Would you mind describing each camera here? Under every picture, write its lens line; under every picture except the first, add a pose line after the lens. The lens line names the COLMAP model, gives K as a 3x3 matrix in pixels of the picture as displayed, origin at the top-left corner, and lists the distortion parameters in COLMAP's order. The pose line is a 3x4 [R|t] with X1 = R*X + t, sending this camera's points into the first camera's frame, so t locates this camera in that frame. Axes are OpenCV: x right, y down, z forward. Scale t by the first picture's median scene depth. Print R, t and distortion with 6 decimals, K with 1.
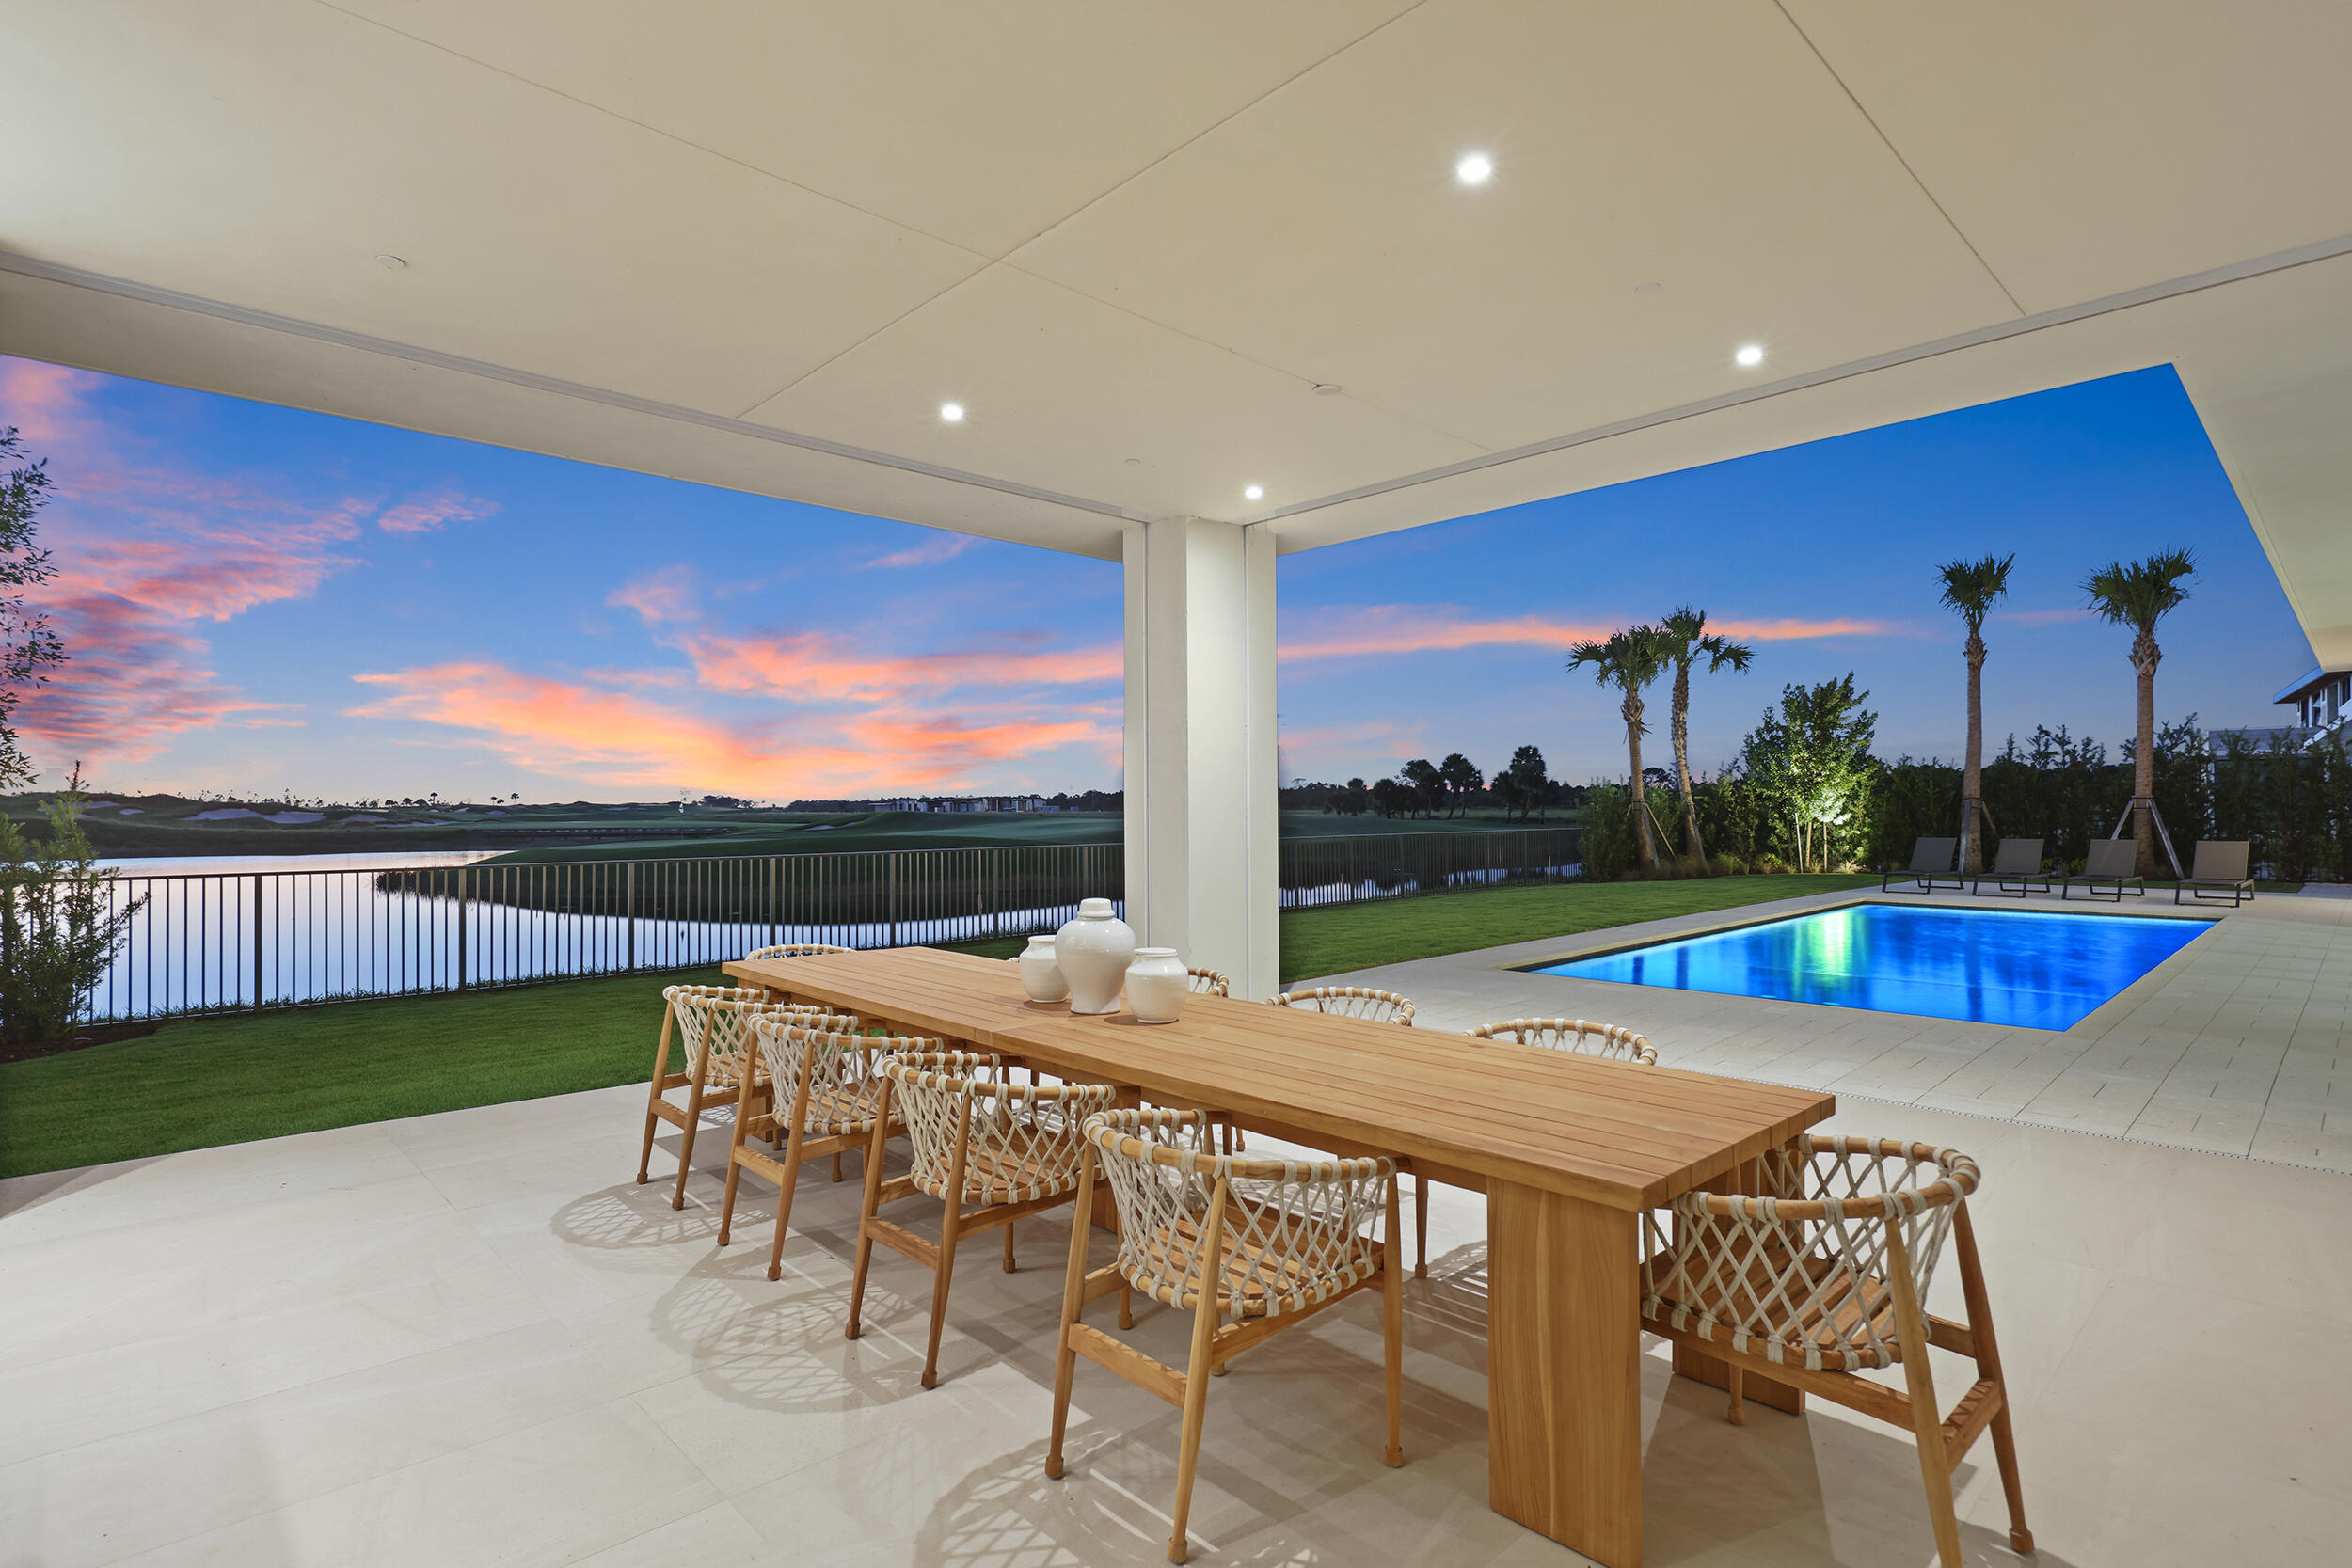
lens RADIAL K [[1159.2, 0, 1145.2], [0, 1159.2, 812.7], [0, 0, 1]] dist [-0.010798, 0.000639]
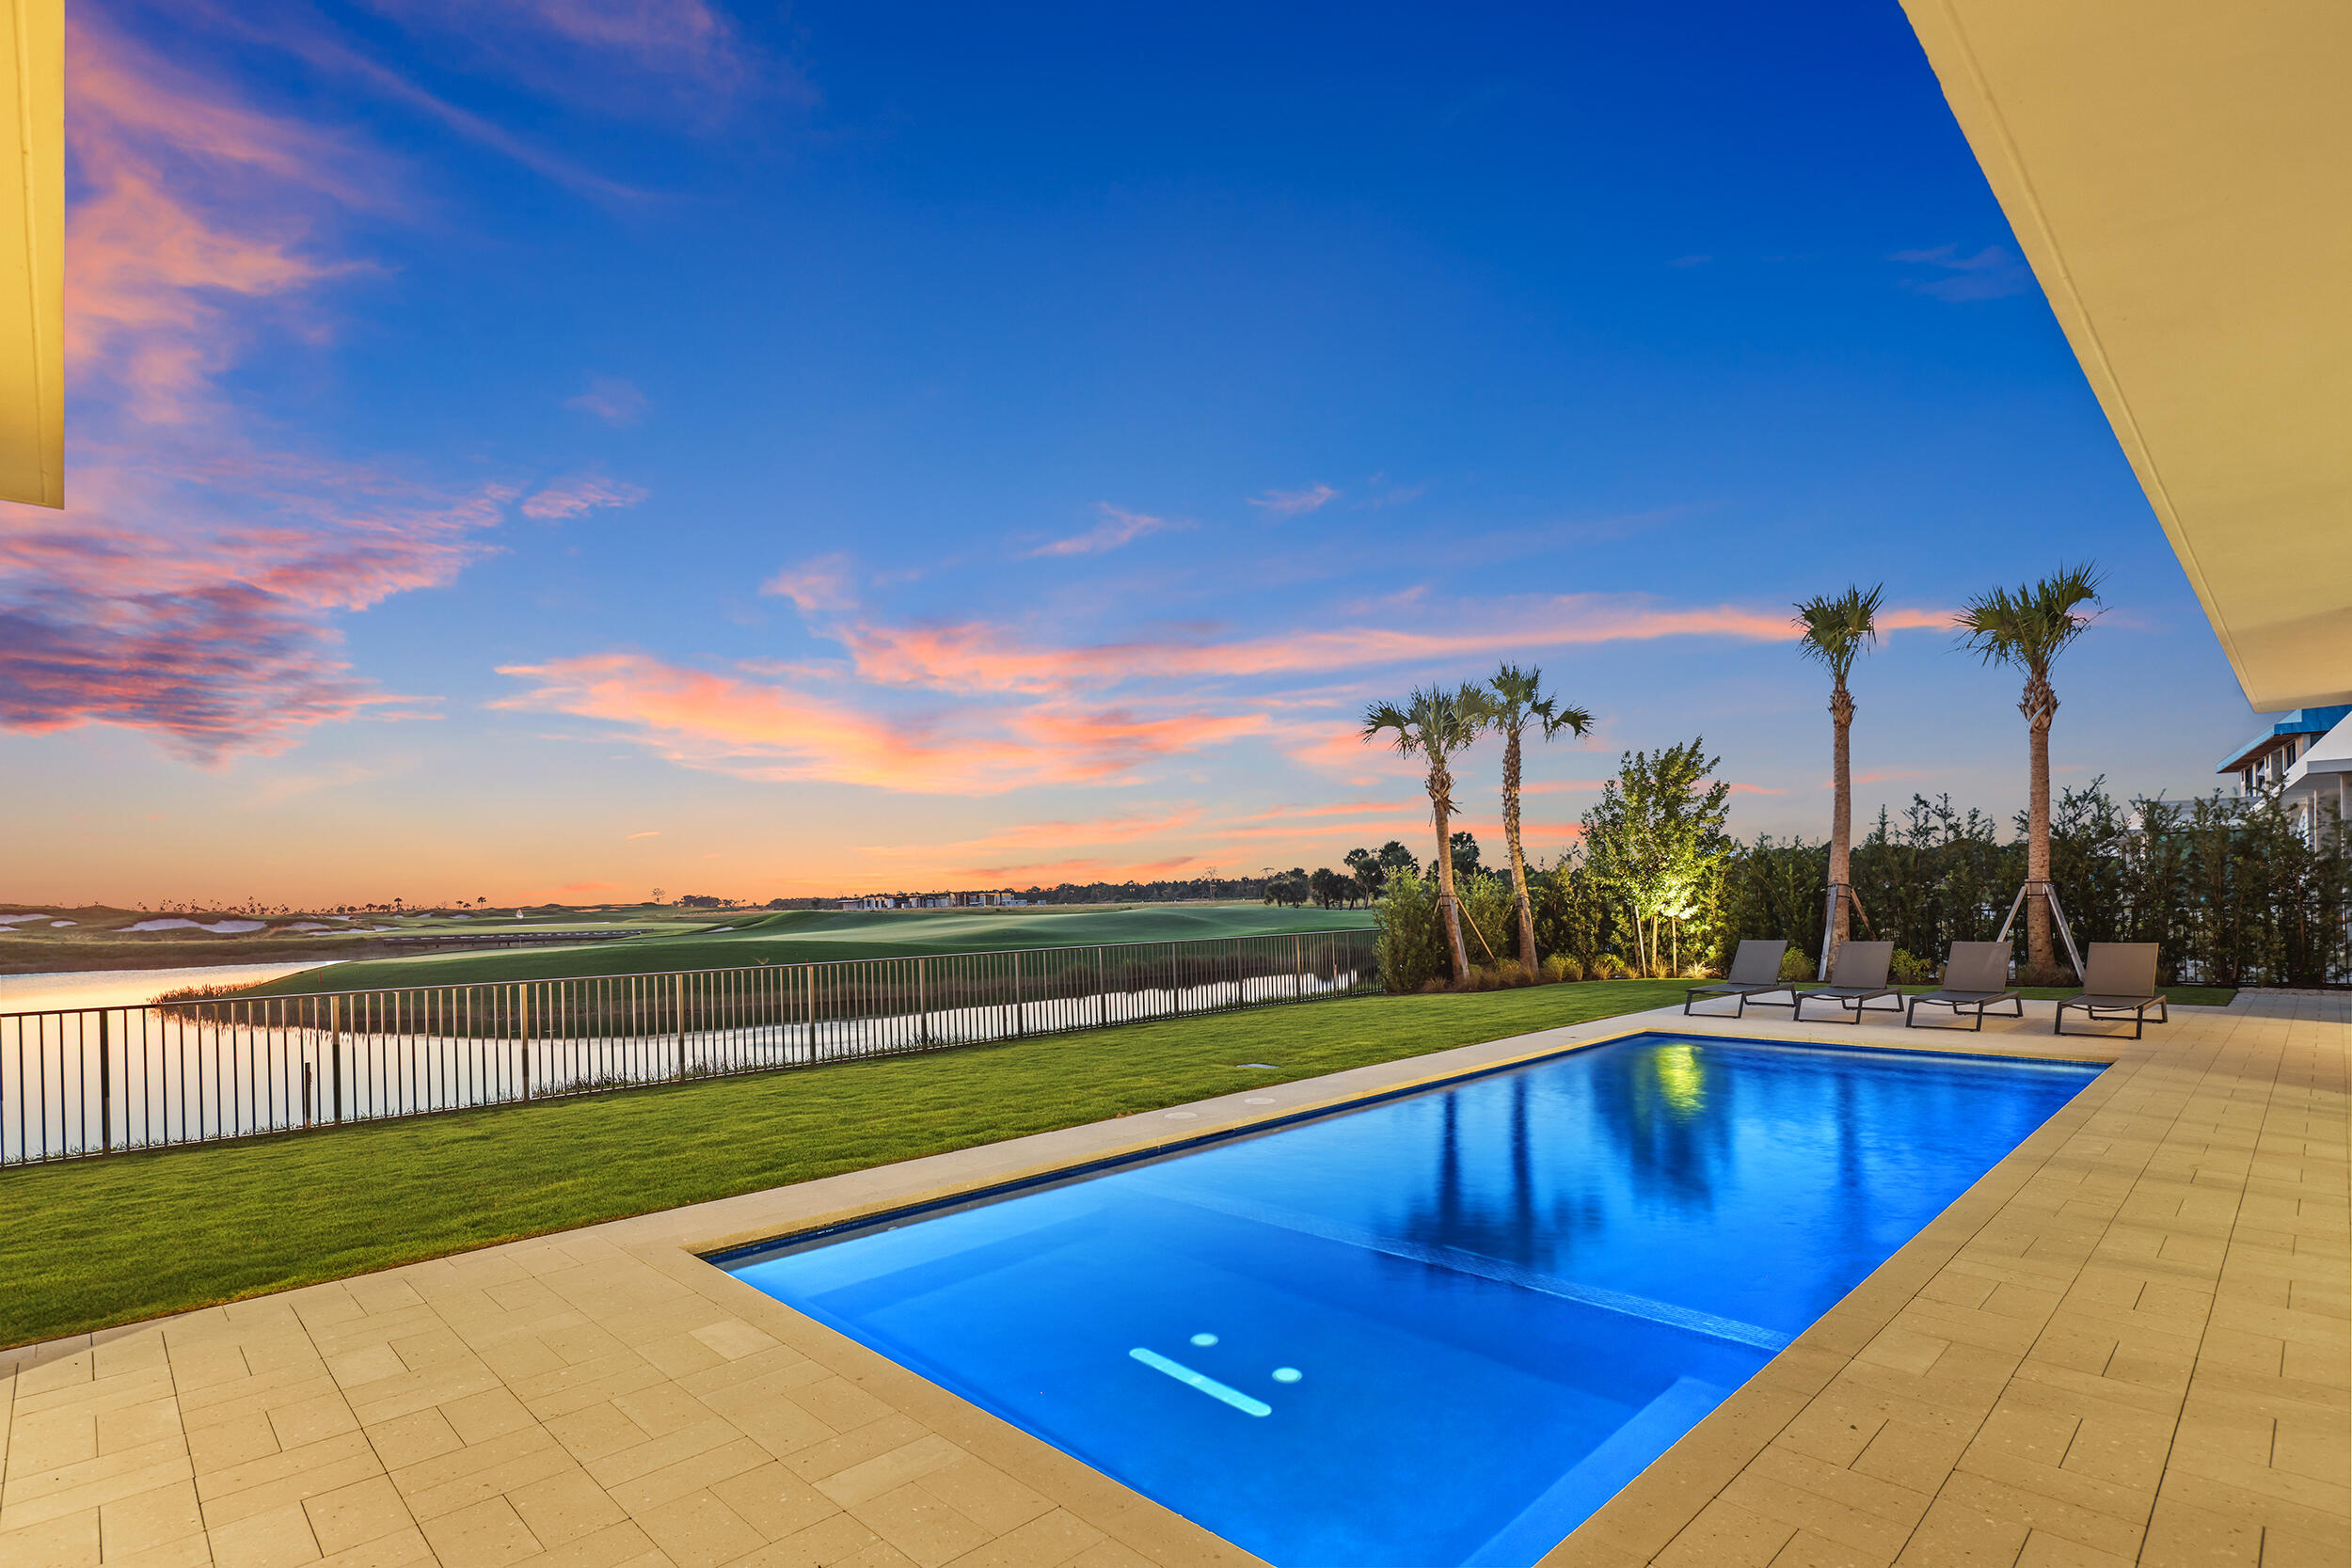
lens RADIAL K [[1127.4, 0, 1172.9], [0, 1127.4, 903.0], [0, 0, 1]] dist [0.000019, -0.000775]
pose [[0.999497, -0.019294, 0.025156, 0.209323], [0.019284, 0.999814, 0.000645, -0.008782], [-0.025164, -0.000160, 0.999683, 0.196856]]
